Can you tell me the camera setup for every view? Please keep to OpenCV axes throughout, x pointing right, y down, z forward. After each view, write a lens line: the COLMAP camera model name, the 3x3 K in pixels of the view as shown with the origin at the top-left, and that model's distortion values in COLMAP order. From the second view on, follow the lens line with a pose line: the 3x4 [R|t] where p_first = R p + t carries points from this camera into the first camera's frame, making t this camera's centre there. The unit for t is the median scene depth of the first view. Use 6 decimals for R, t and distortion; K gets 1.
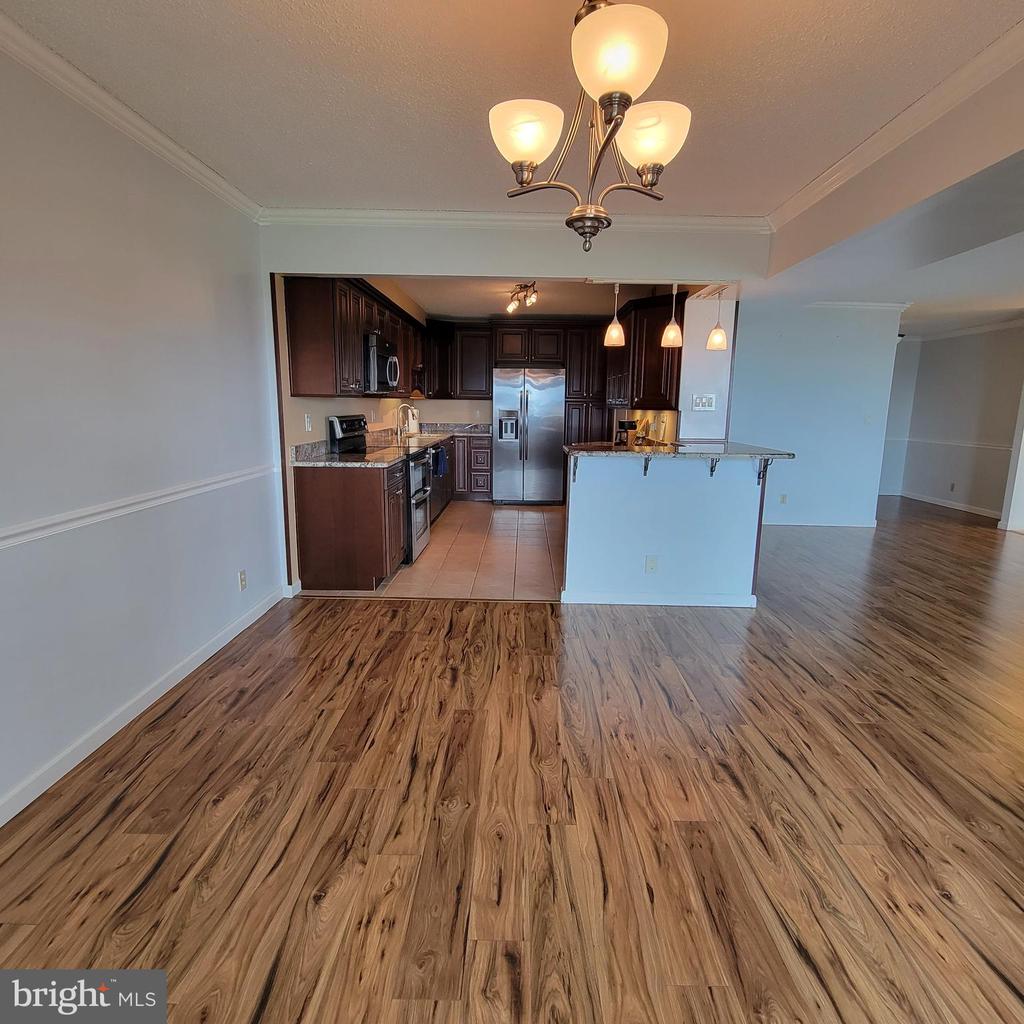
lens RADIAL K [[558.5, 0, 515.1], [0, 558.5, 499.8], [0, 0, 1]] dist [0.001451, -0.002355]
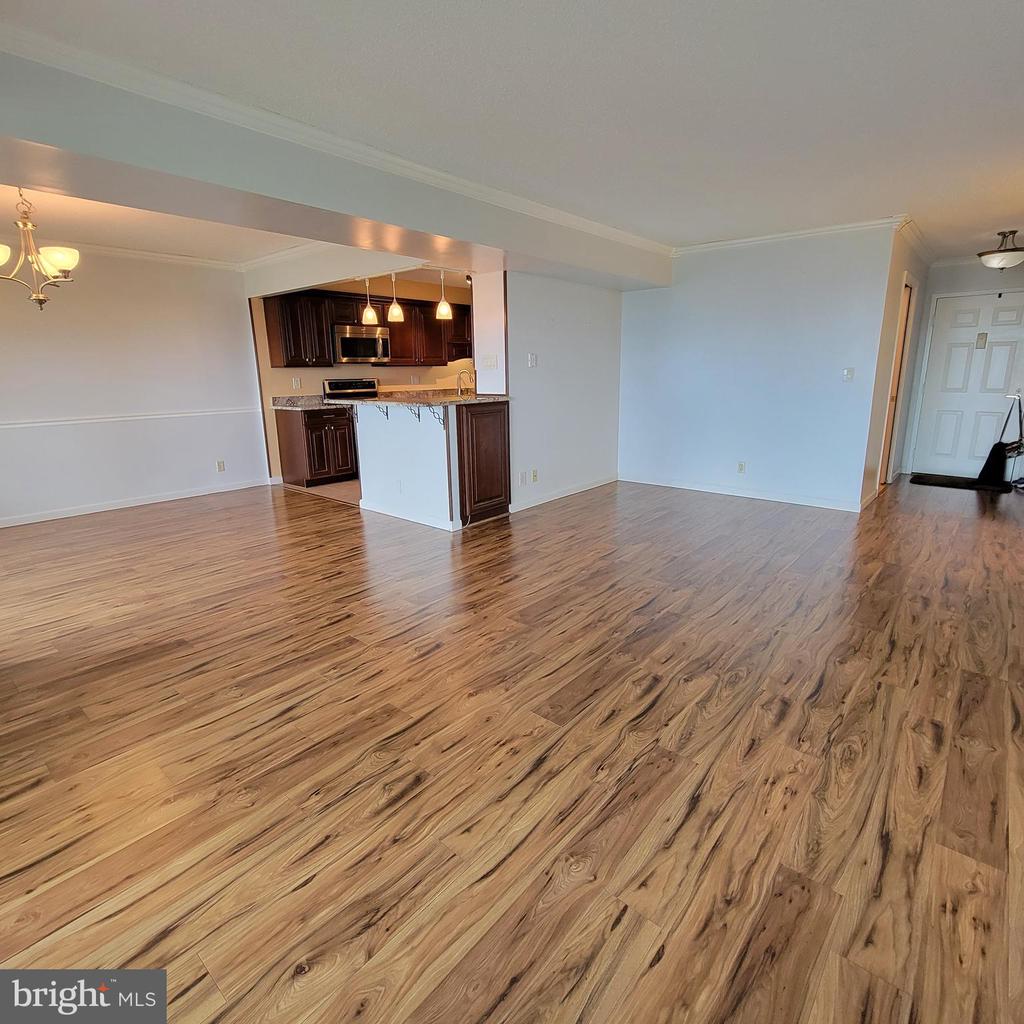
lens RADIAL K [[552.0, 0, 512.0], [0, 552.0, 512.0], [0, 0, 1]] dist [0.001329, -0.001051]
pose [[0.763862, 0.136526, -0.630774, 1.086849], [-0.086120, 0.990190, 0.110029, 0.003805], [0.639608, -0.029724, 0.768127, 0.127755]]
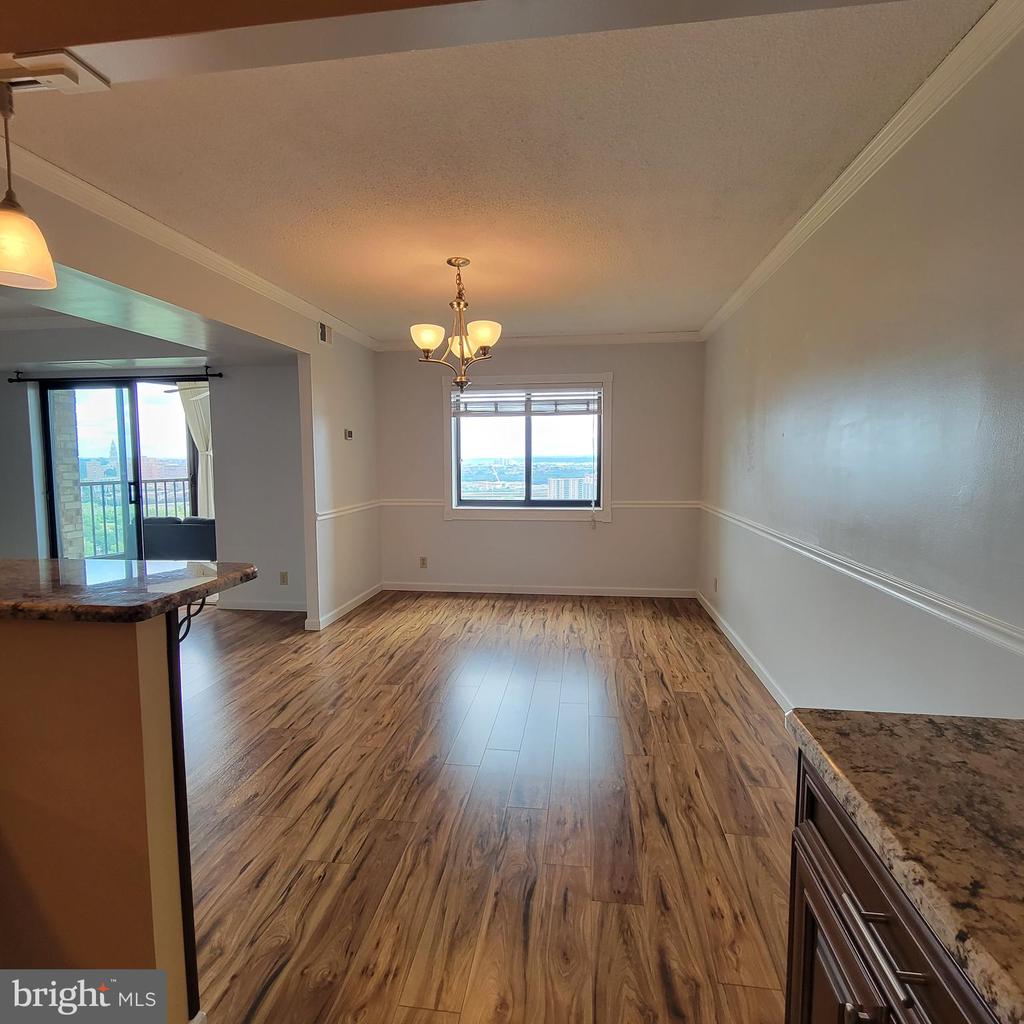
lens RADIAL K [[558.5, 0, 515.1], [0, 558.5, 499.8], [0, 0, 1]] dist [0.001451, -0.002355]
pose [[-0.993302, -0.019632, 0.113870, -0.114831], [0.009308, 0.968663, 0.248202, -0.183086], [-0.115174, 0.247600, -0.961992, 1.030907]]
